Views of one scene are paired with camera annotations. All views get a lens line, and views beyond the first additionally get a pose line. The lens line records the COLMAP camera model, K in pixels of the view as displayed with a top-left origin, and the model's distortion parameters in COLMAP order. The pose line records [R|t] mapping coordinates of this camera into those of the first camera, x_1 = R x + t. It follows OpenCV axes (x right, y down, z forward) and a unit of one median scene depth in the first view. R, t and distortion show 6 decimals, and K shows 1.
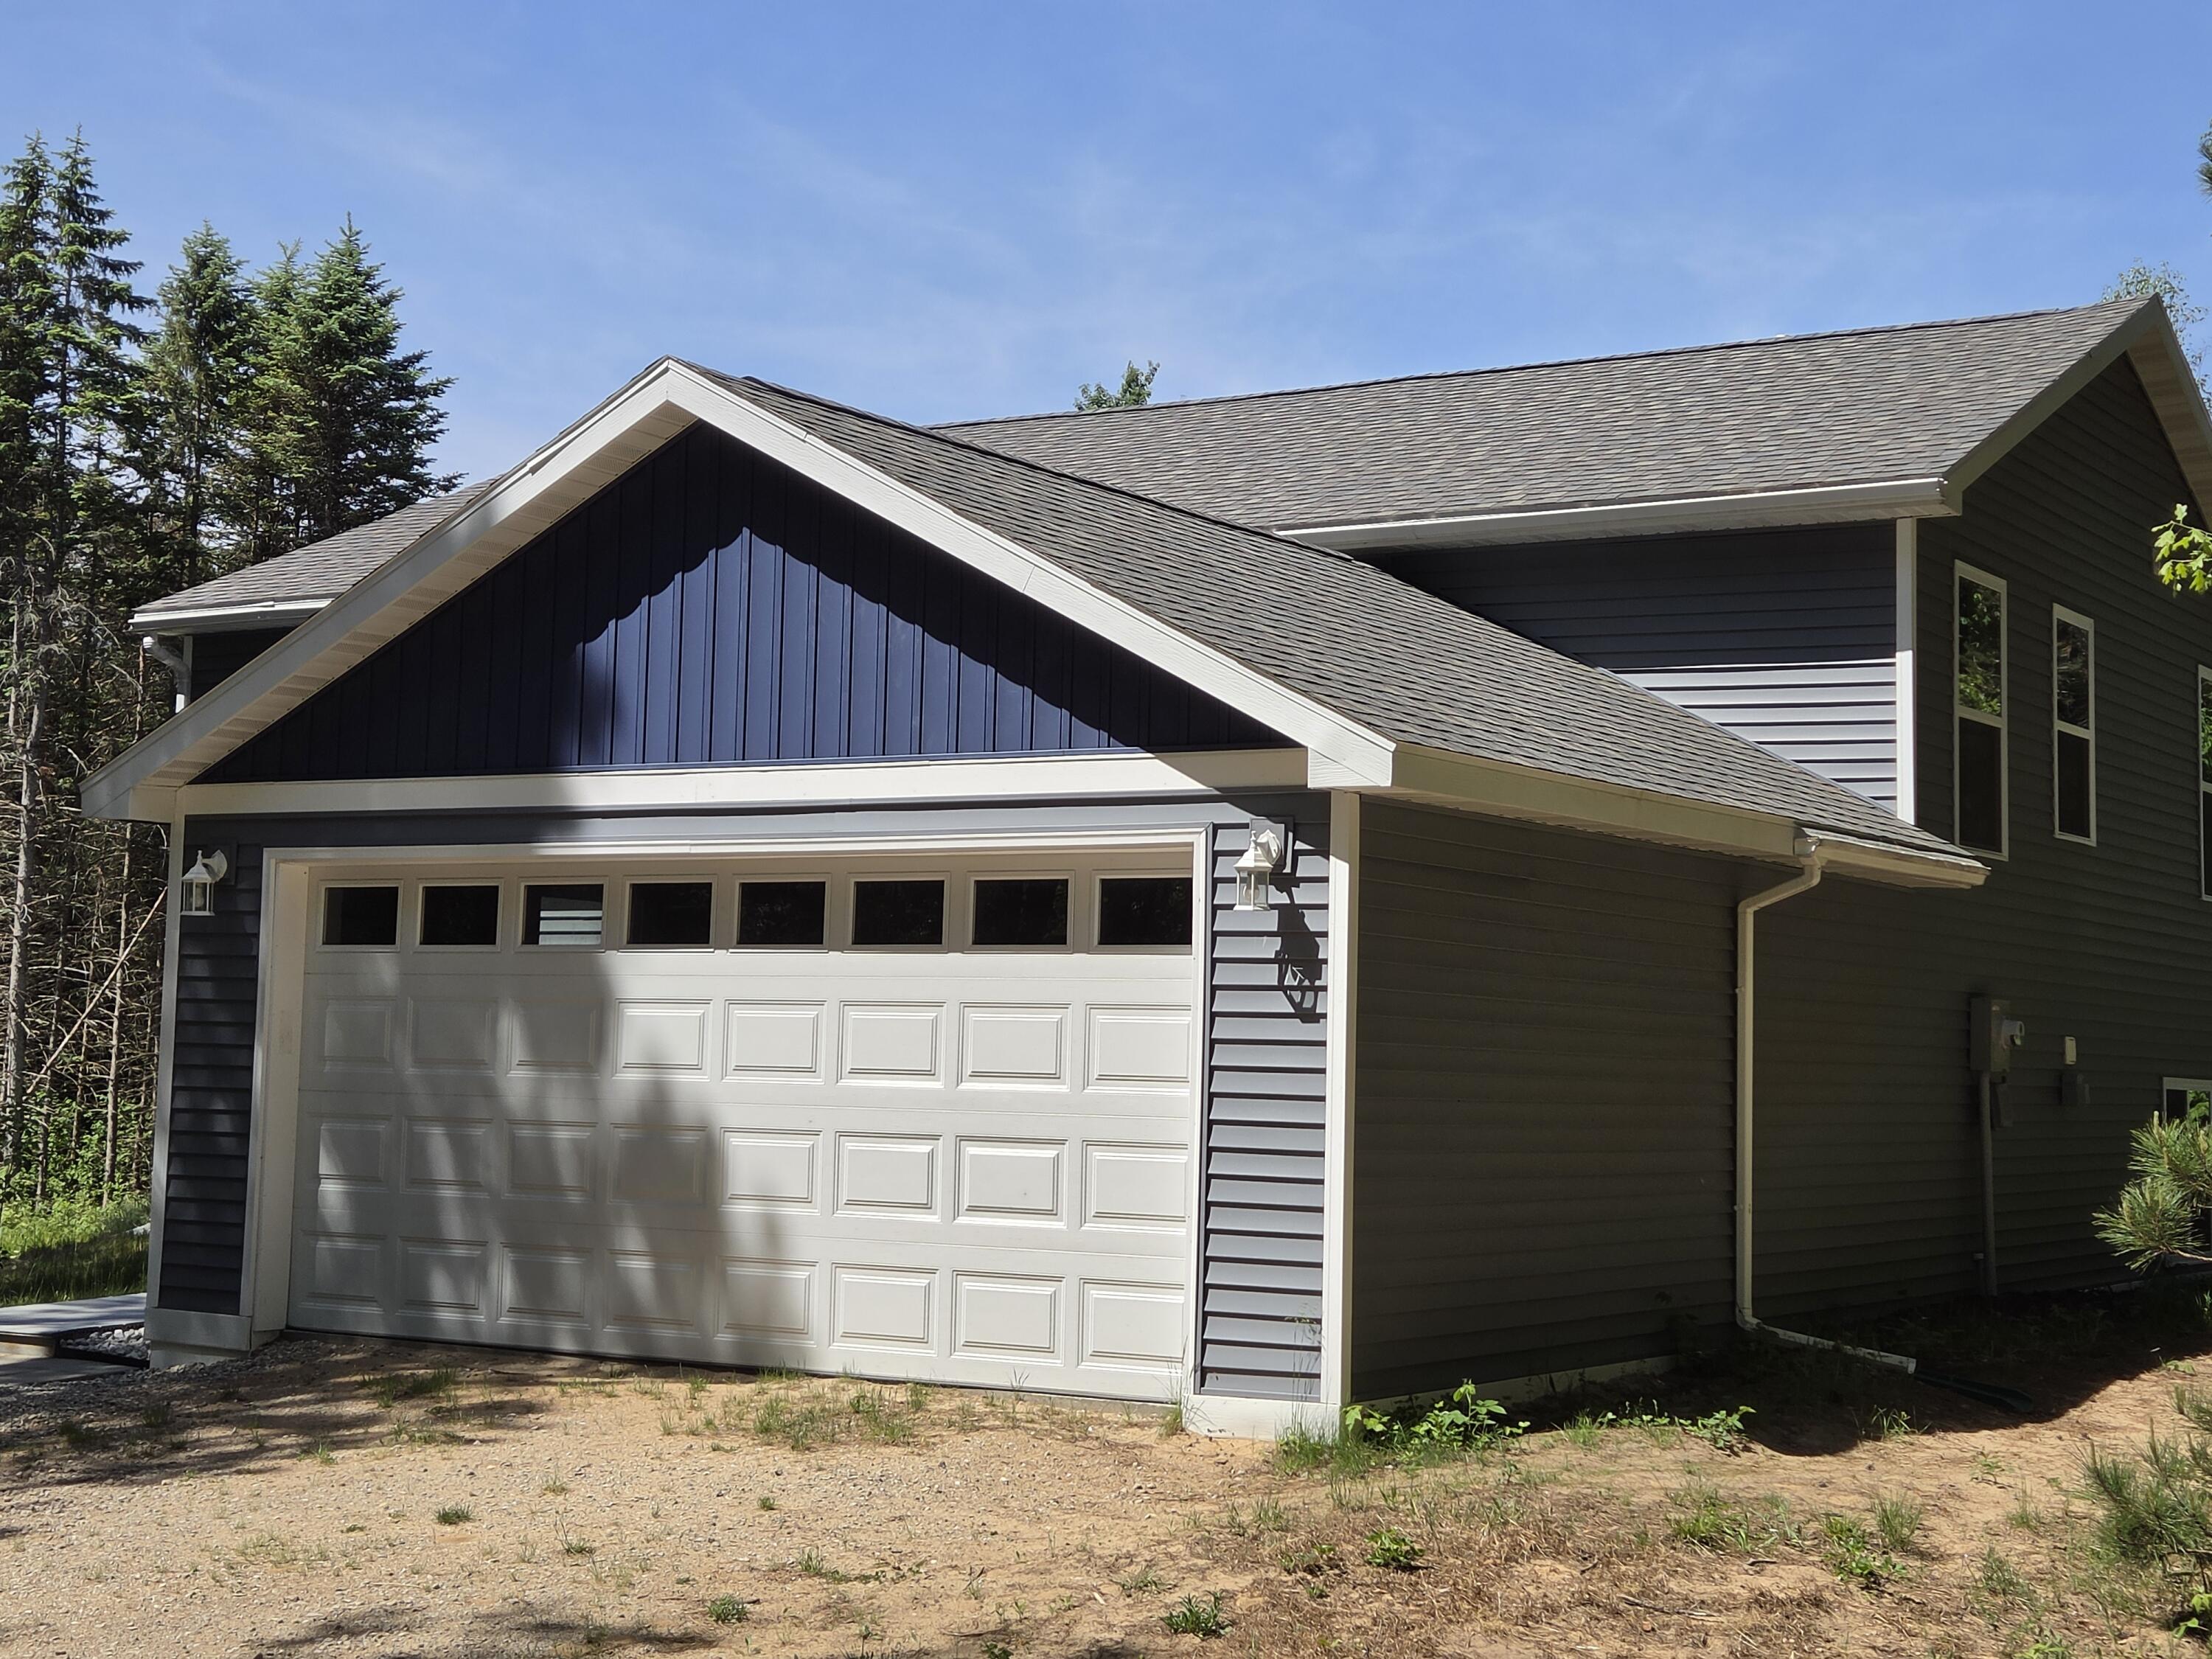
lens RADIAL K [[3335.2, 0, 1106.0], [0, 3335.2, 829.5], [0, 0, 1]] dist [0.061426, 0.125707]
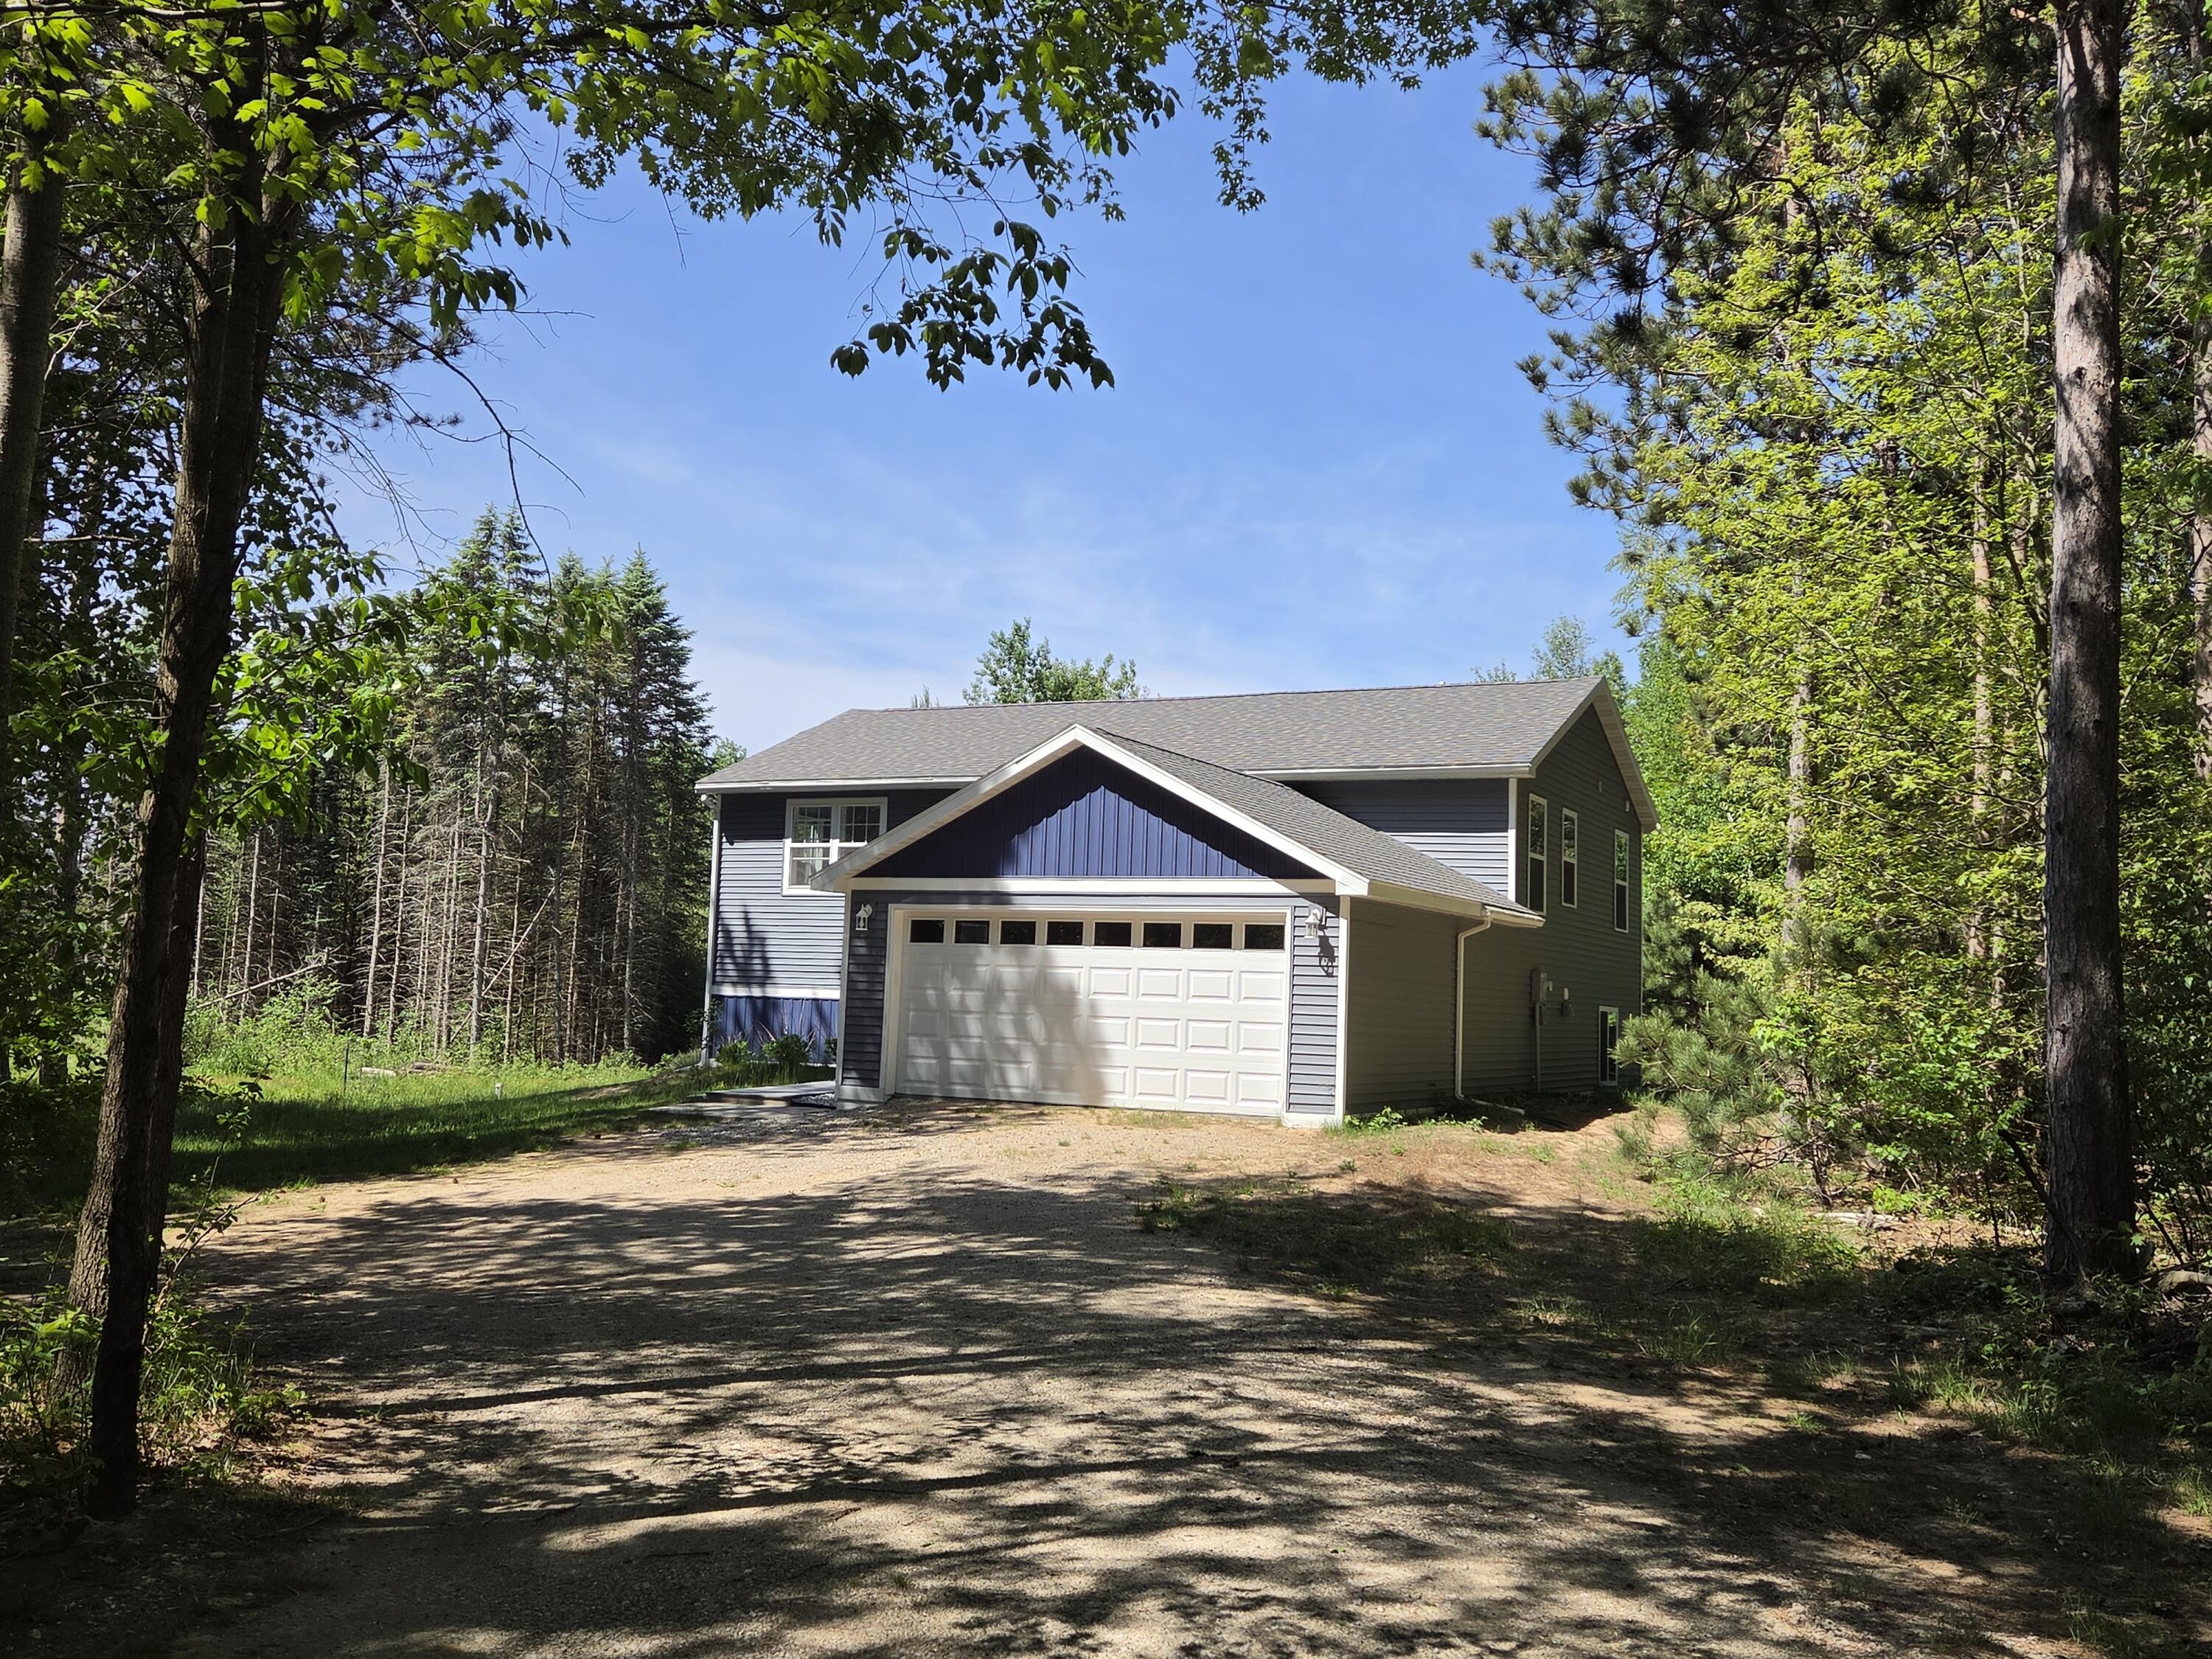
lens RADIAL K [[2010.0, 0, 1106.0], [0, 2010.0, 829.5], [0, 0, 1]] dist [0.068652, -0.015038]
pose [[0.995524, 0.019385, 0.092505, -0.237874], [-0.017963, 0.999708, -0.016179, -0.029918], [-0.092792, 0.014445, 0.995581, -0.548037]]
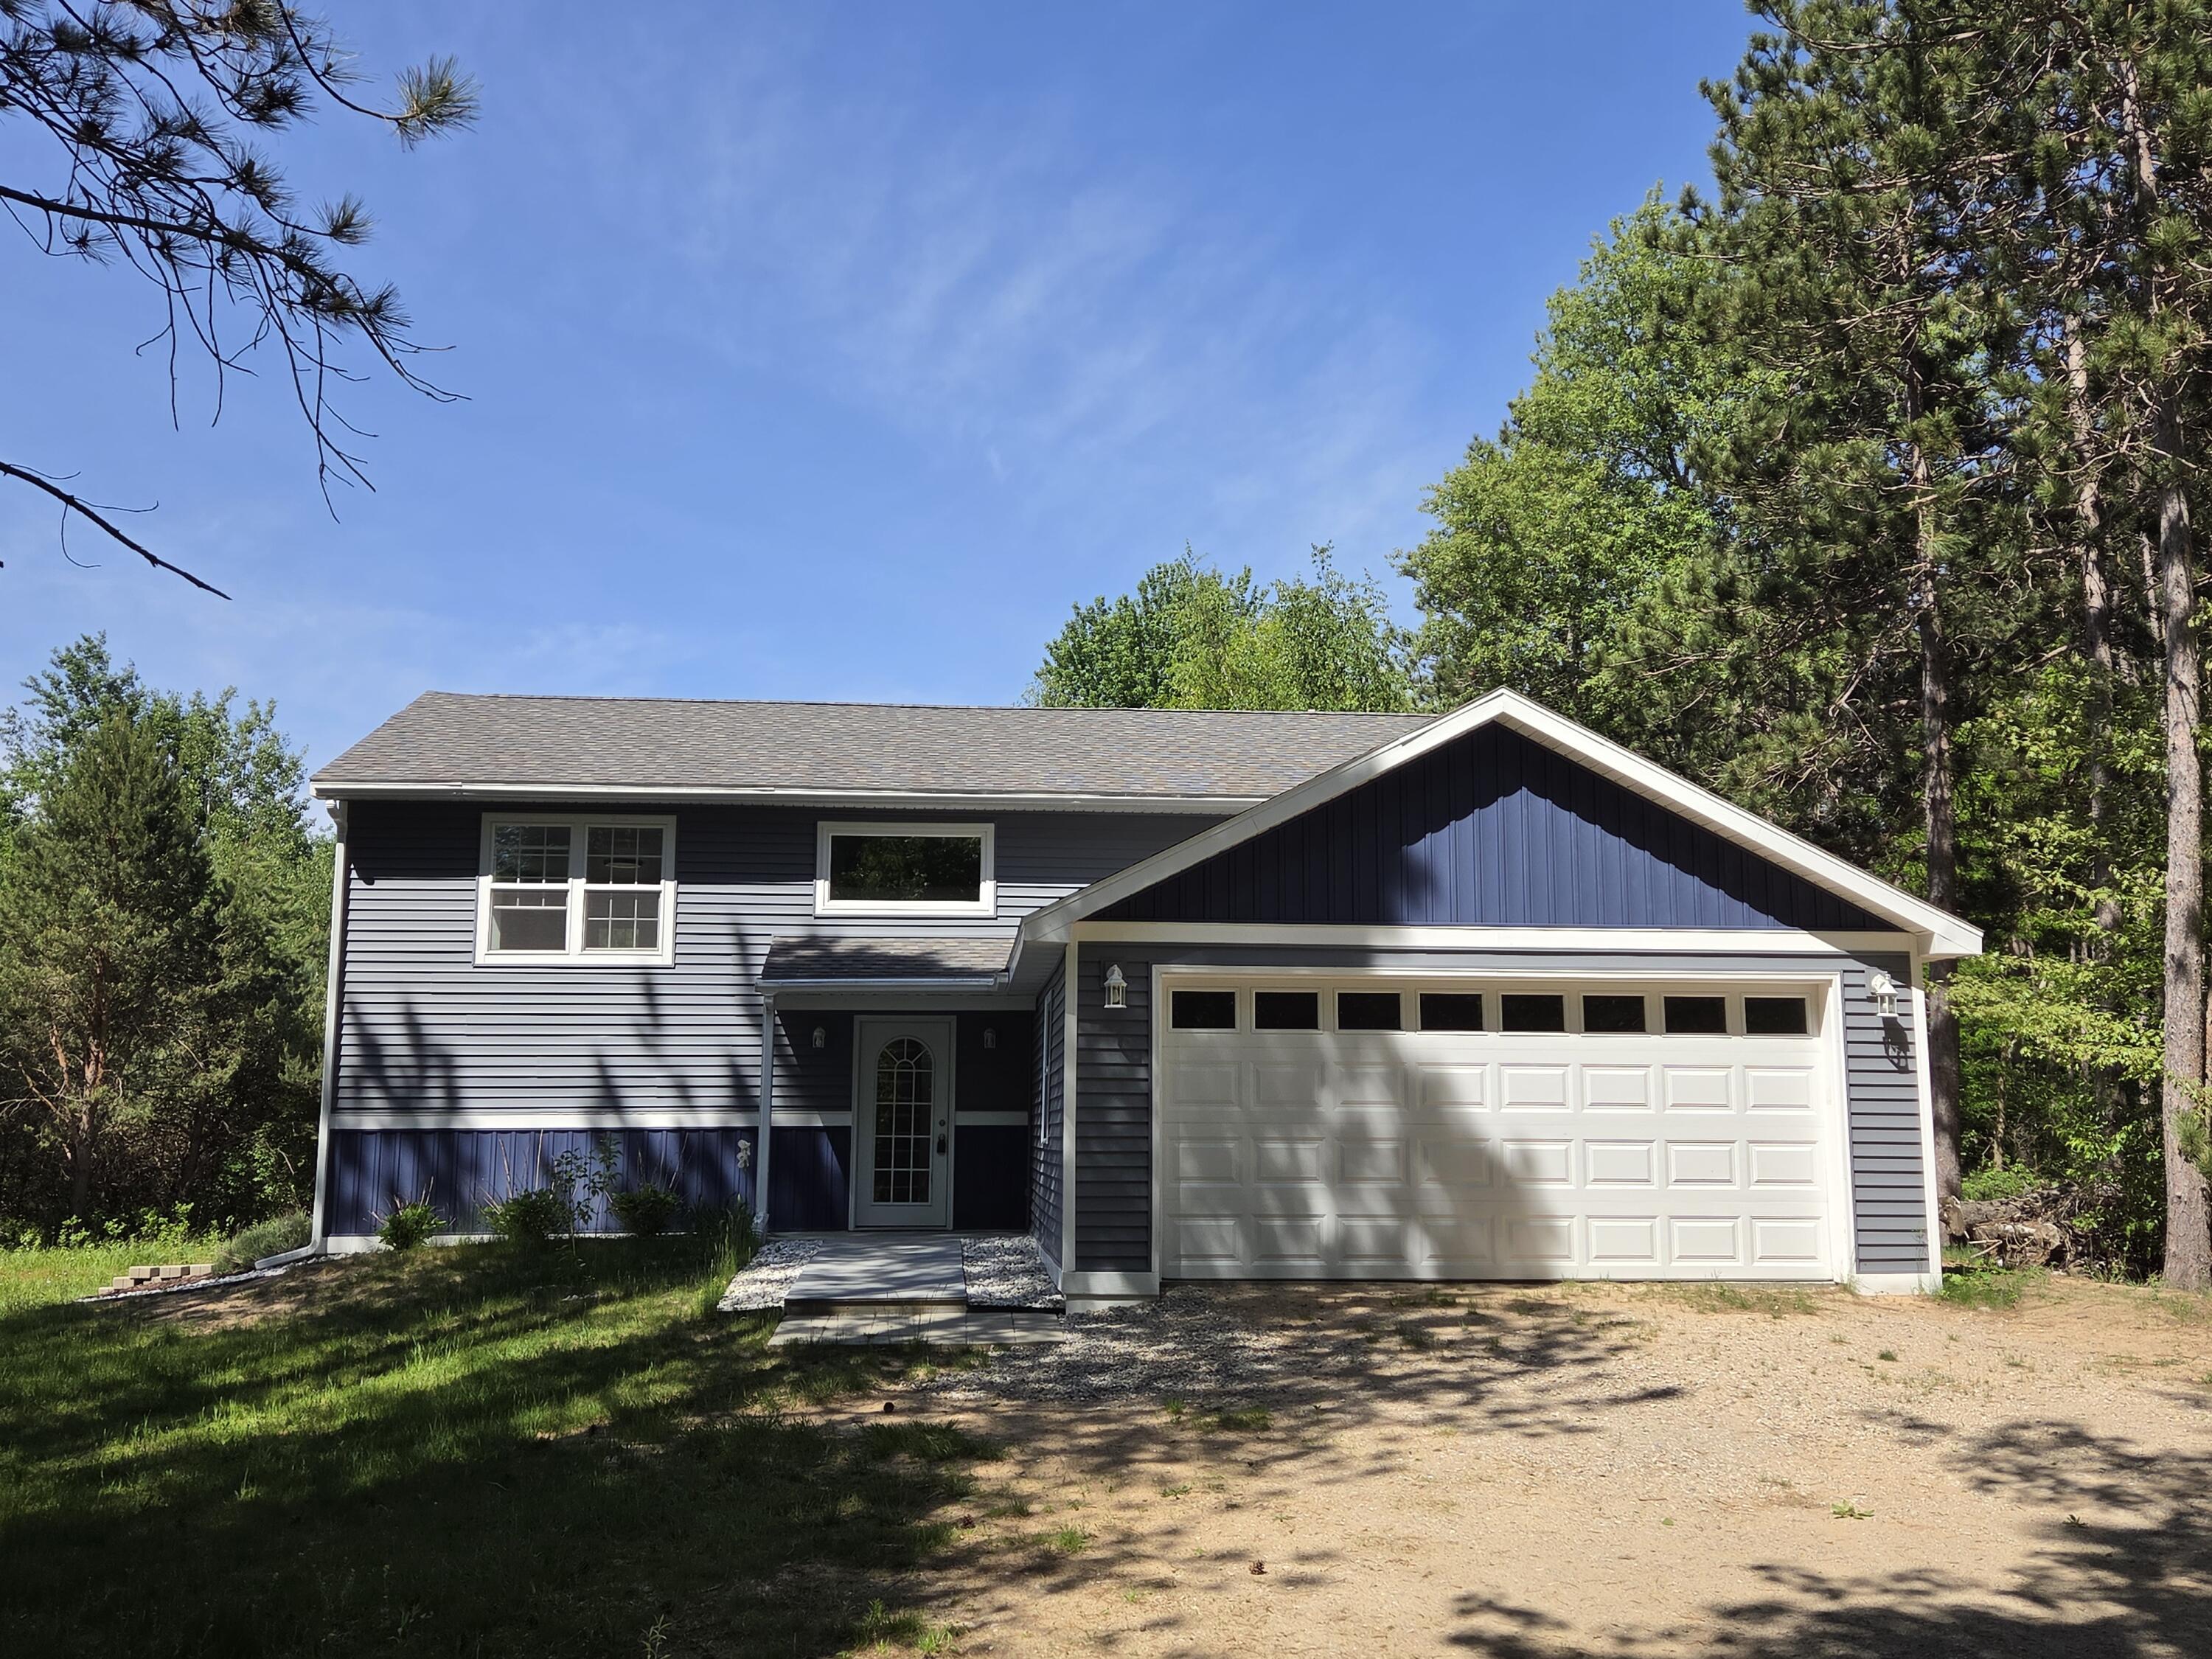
lens RADIAL K [[2010.0, 0, 1106.0], [0, 2010.0, 829.5], [0, 0, 1]] dist [0.068652, -0.015038]
pose [[0.801355, 0.068848, 0.594214, -0.857228], [-0.026180, 0.996439, -0.080145, 0.019081], [-0.597616, 0.048668, 0.800304, 0.275612]]
